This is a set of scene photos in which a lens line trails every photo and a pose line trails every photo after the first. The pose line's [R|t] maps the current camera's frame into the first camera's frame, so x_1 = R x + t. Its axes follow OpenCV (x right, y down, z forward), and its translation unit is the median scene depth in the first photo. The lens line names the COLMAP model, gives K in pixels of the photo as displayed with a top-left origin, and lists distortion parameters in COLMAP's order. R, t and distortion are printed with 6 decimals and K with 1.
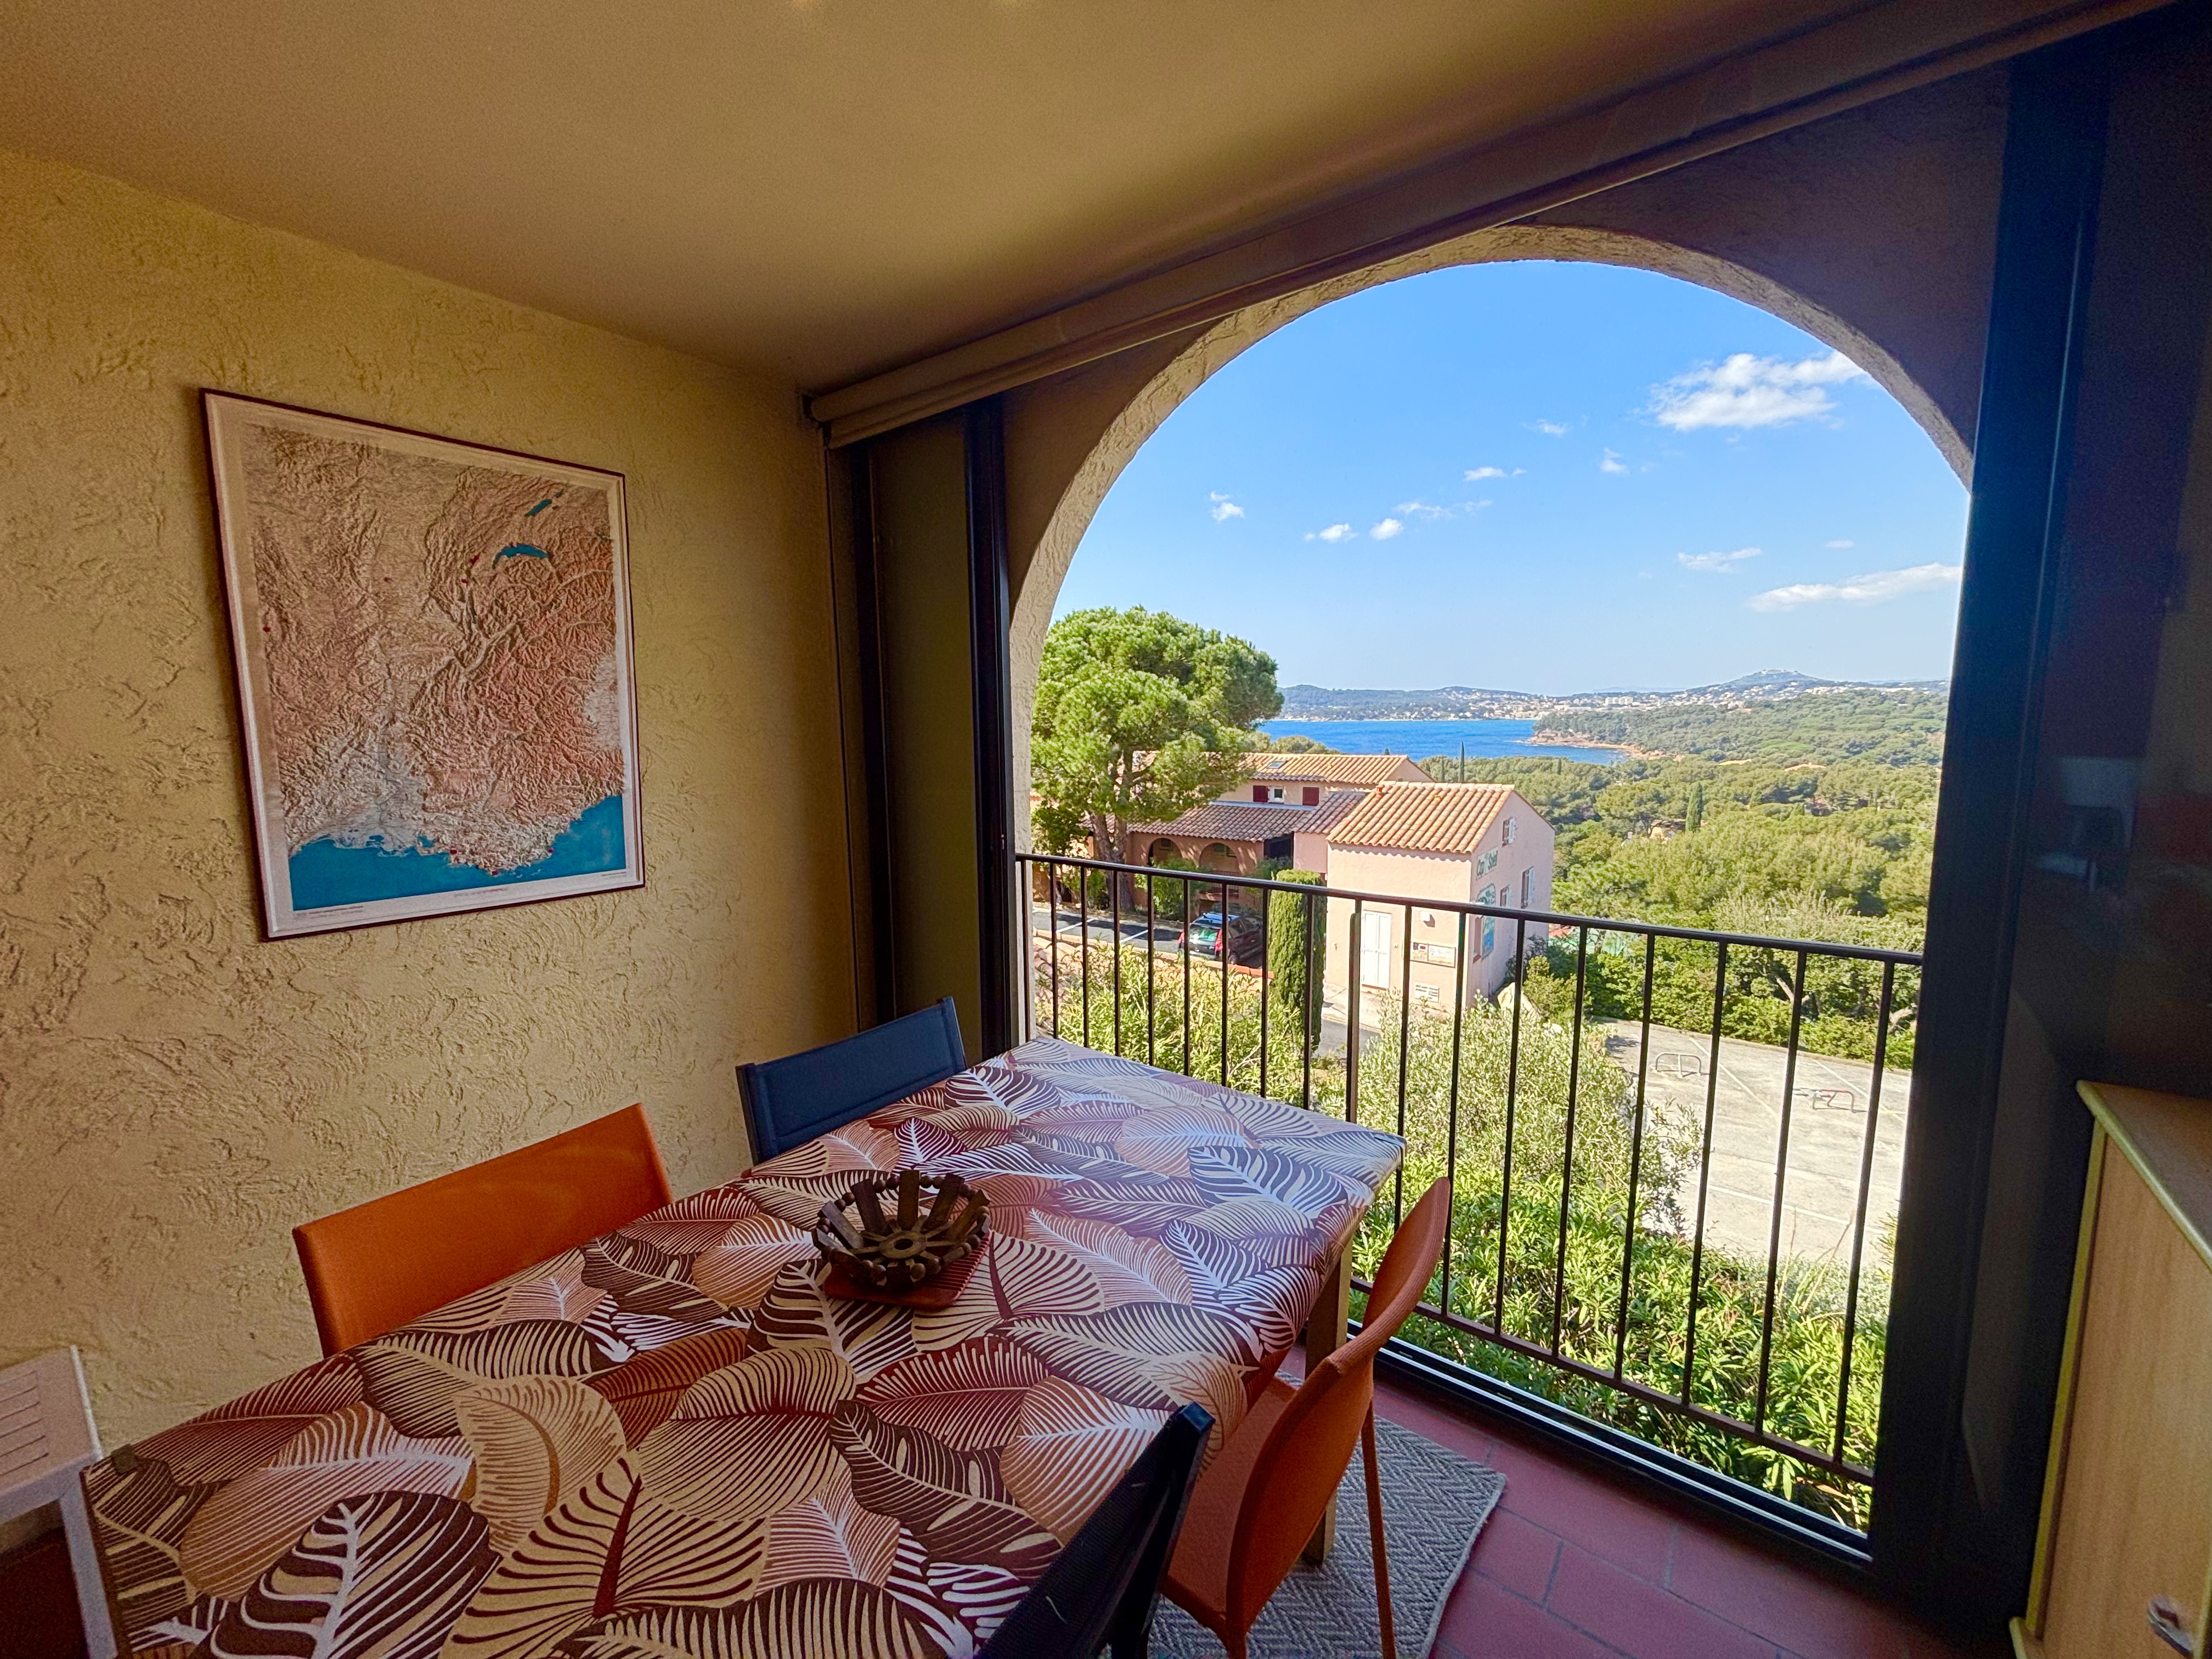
lens RADIAL K [[887.2, 0, 1106.0], [0, 887.2, 829.4], [0, 0, 1]] dist [-0.002105, -0.000246]
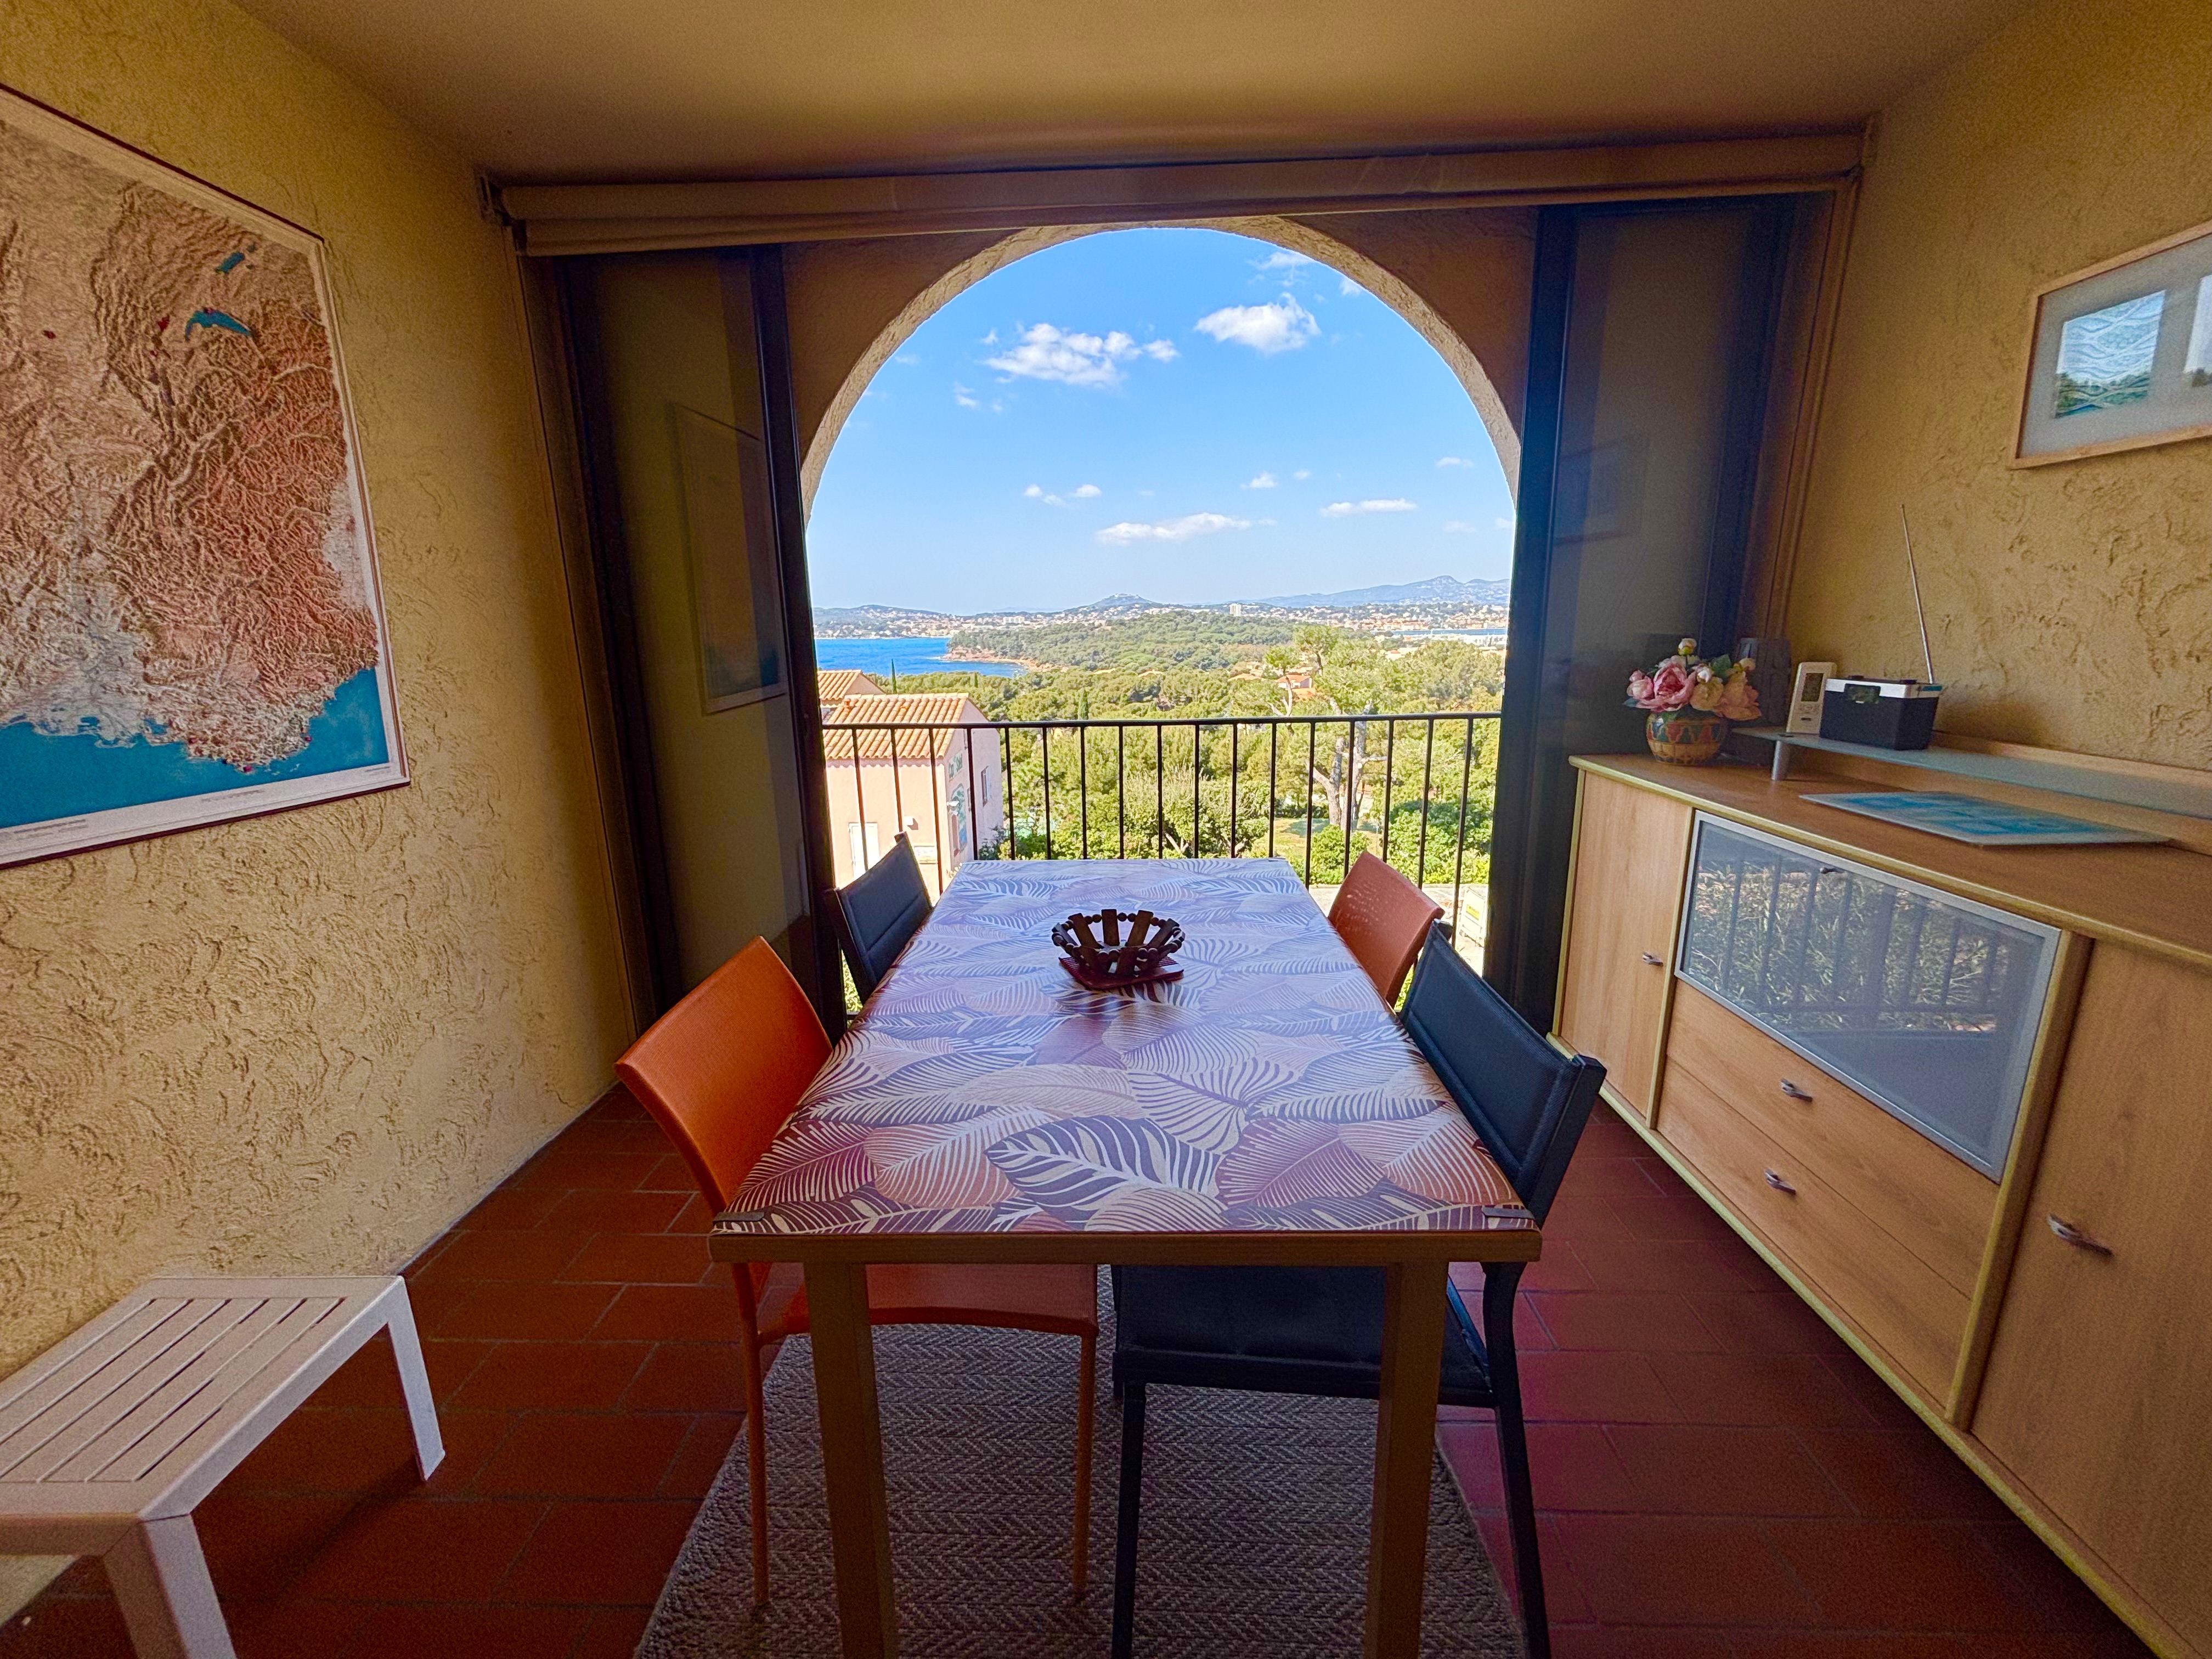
lens RADIAL K [[887.2, 0, 1104.0], [0, 887.2, 831.3], [0, 0, 1]] dist [-0.002105, -0.000246]
pose [[0.814293, -0.135484, 0.564421, -0.499502], [0.084337, 0.989675, 0.115889, 0.071104], [-0.574295, -0.046766, 0.817312, -0.025946]]
